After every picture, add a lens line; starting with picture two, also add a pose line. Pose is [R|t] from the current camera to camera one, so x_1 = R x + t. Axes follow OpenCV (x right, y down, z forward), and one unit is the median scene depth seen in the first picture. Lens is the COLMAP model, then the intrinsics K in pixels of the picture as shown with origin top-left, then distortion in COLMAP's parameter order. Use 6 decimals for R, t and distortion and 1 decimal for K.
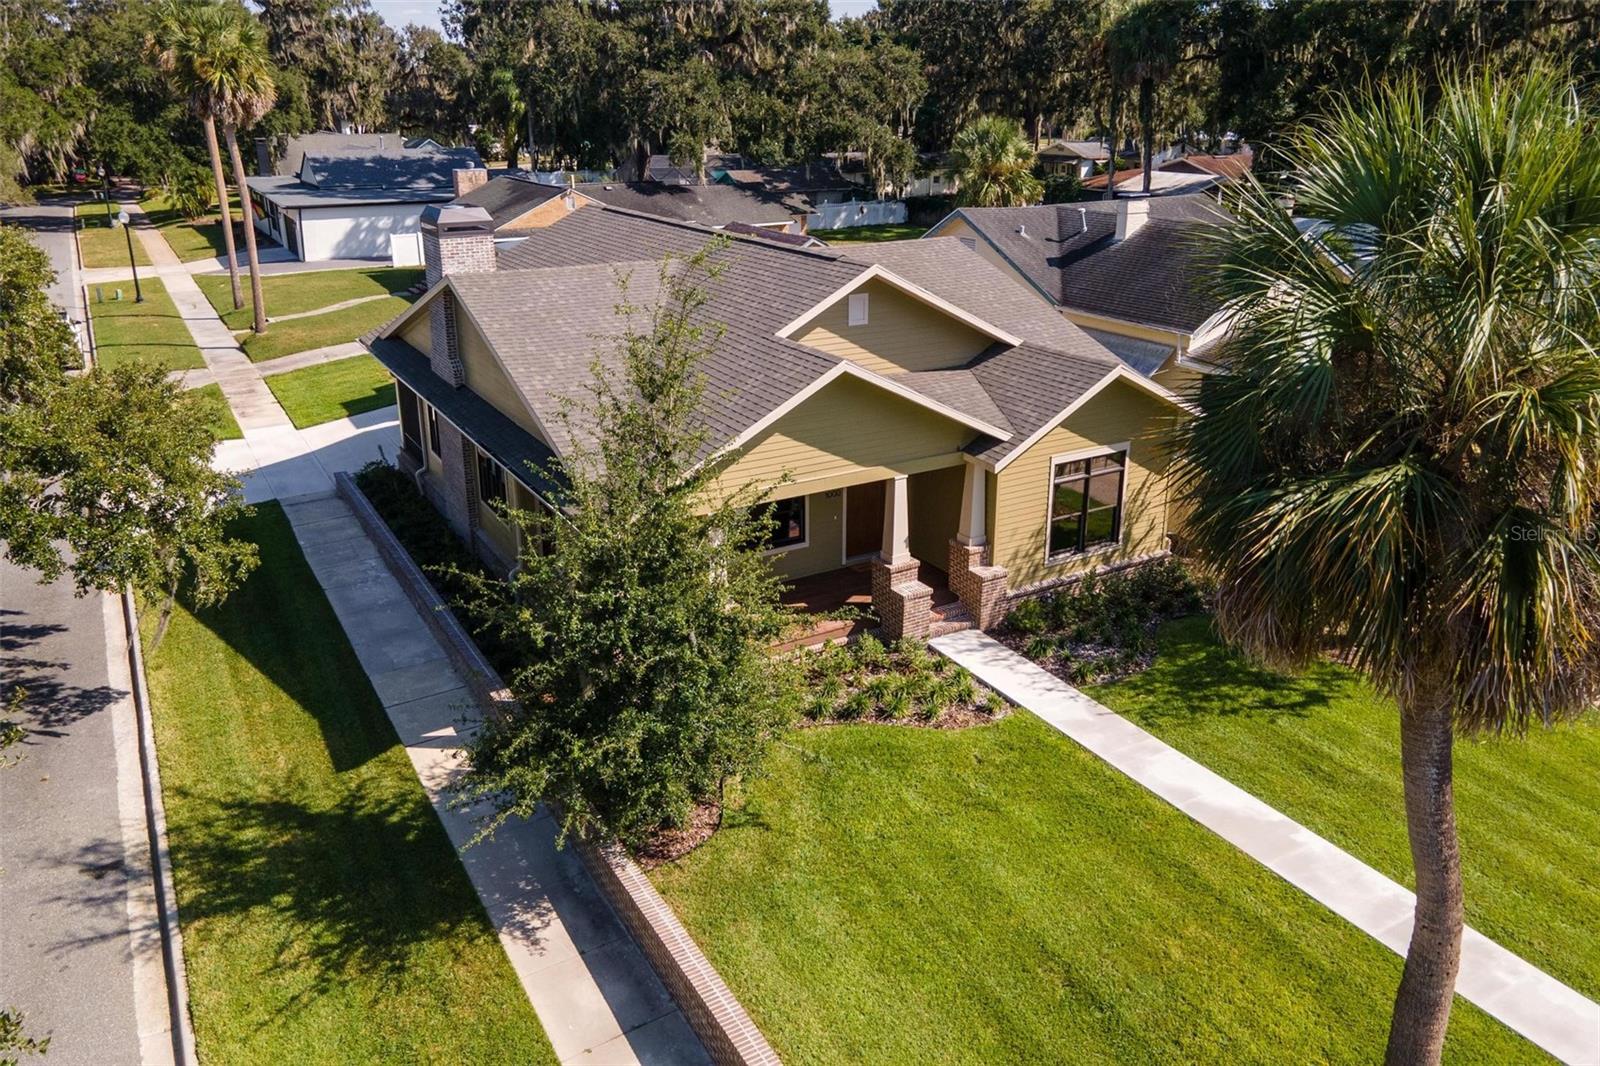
lens RADIAL K [[1163.4, 0, 799.0], [0, 1163.4, 472.4], [0, 0, 1]] dist [-0.001084, 0.069269]
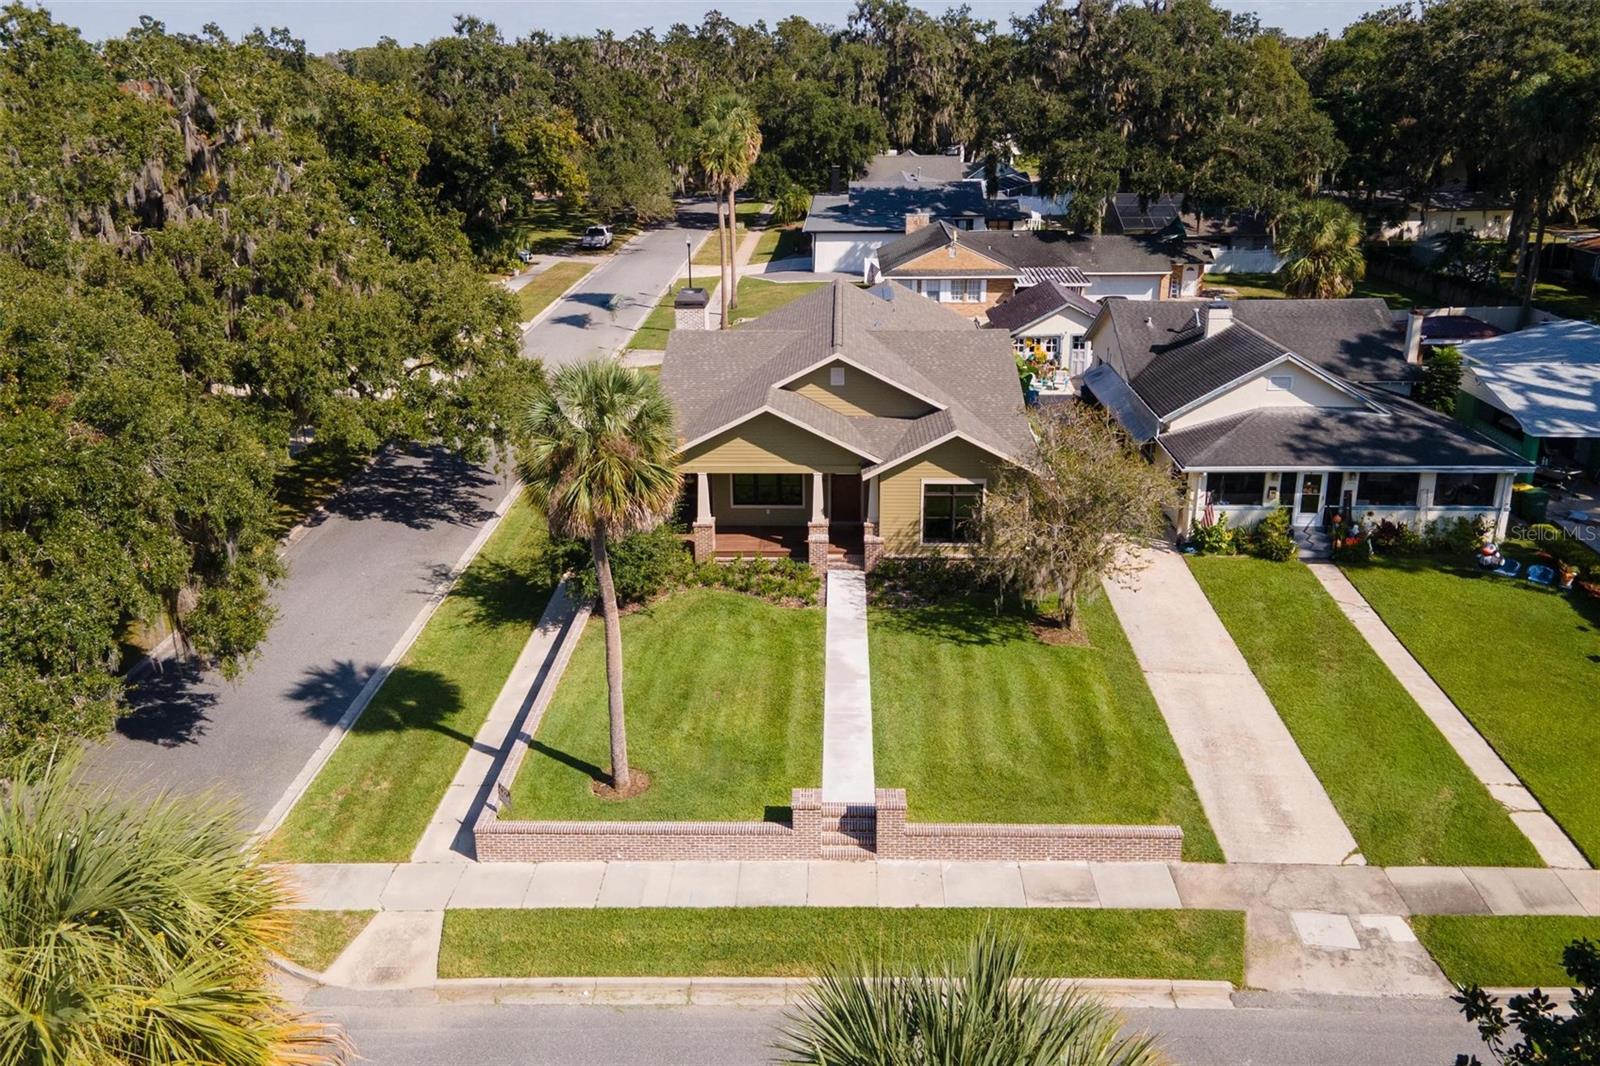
lens RADIAL K [[1220.8, 0, 797.4], [0, 1220.8, 436.4], [0, 0, 1]] dist [0.018288, 0.001744]
pose [[0.843793, 0.148426, -0.515736, 0.957876], [-0.158130, 0.987092, 0.025365, -0.089434], [0.512844, 0.060151, 0.856372, -0.587177]]
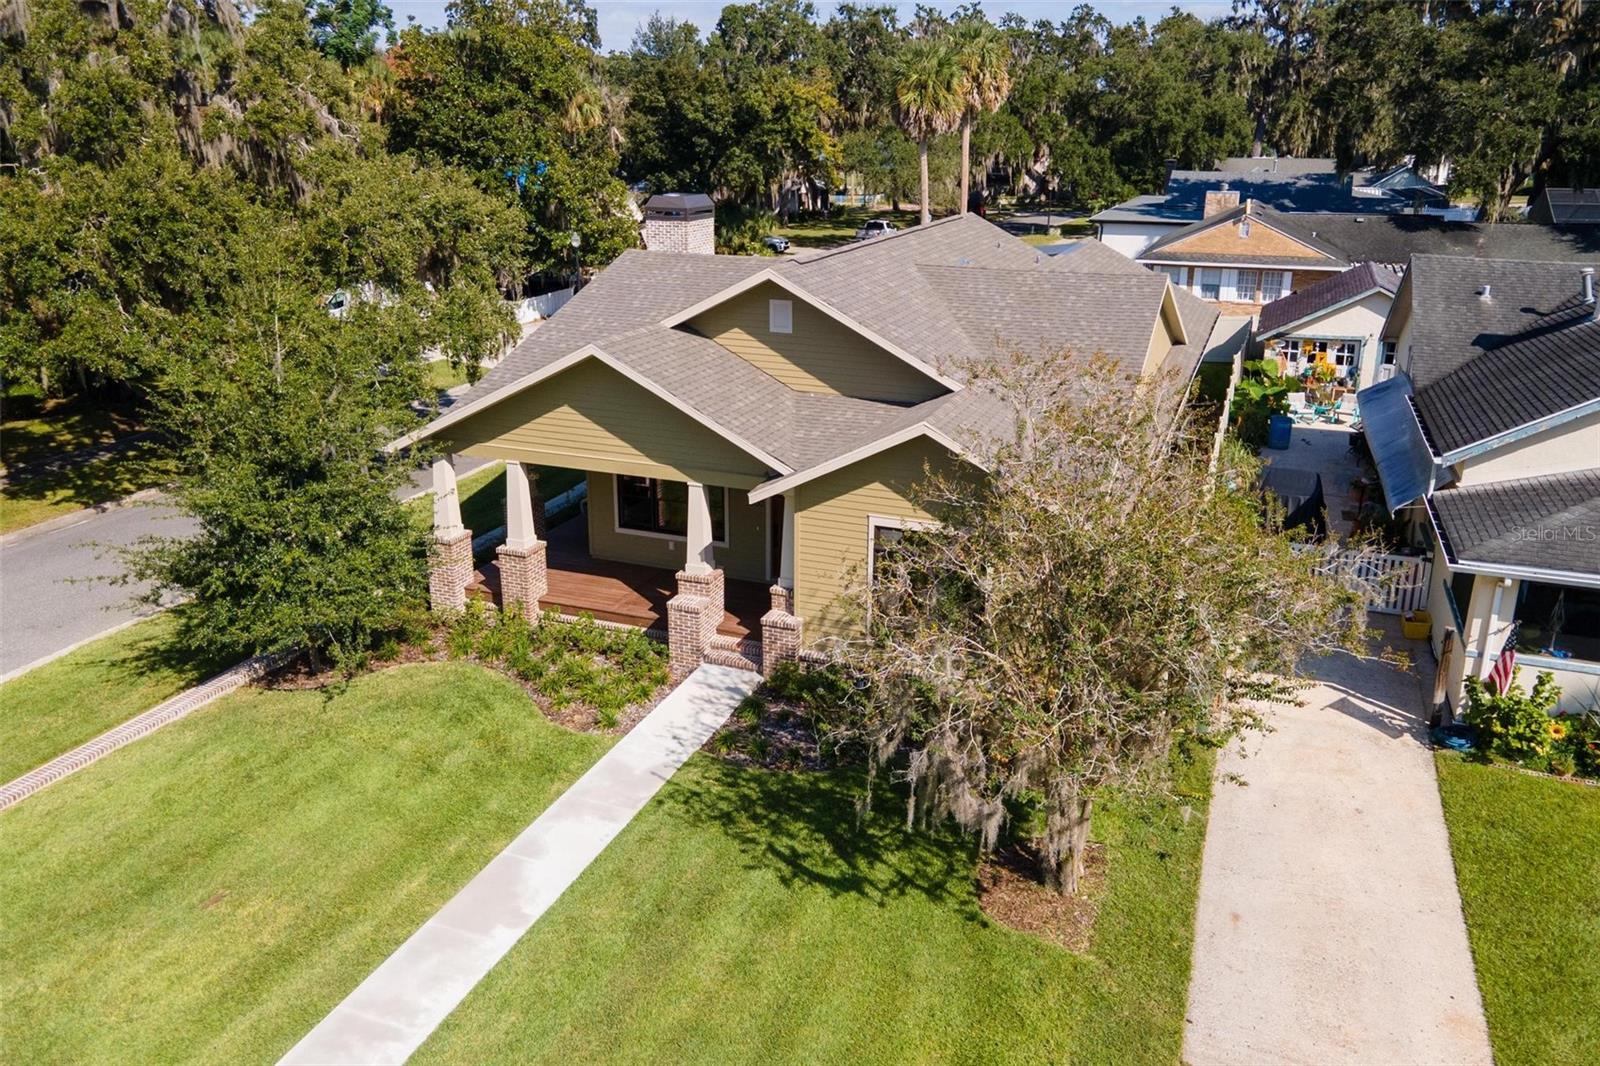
lens RADIAL K [[1189.3, 0, 804.6], [0, 1189.3, 483.5], [0, 0, 1]] dist [-0.000171, 0.065224]
pose [[0.617534, 0.231991, -0.751553, 0.833202], [-0.247498, 0.964289, 0.094295, -0.105751], [0.746590, 0.127778, 0.652898, 0.397335]]
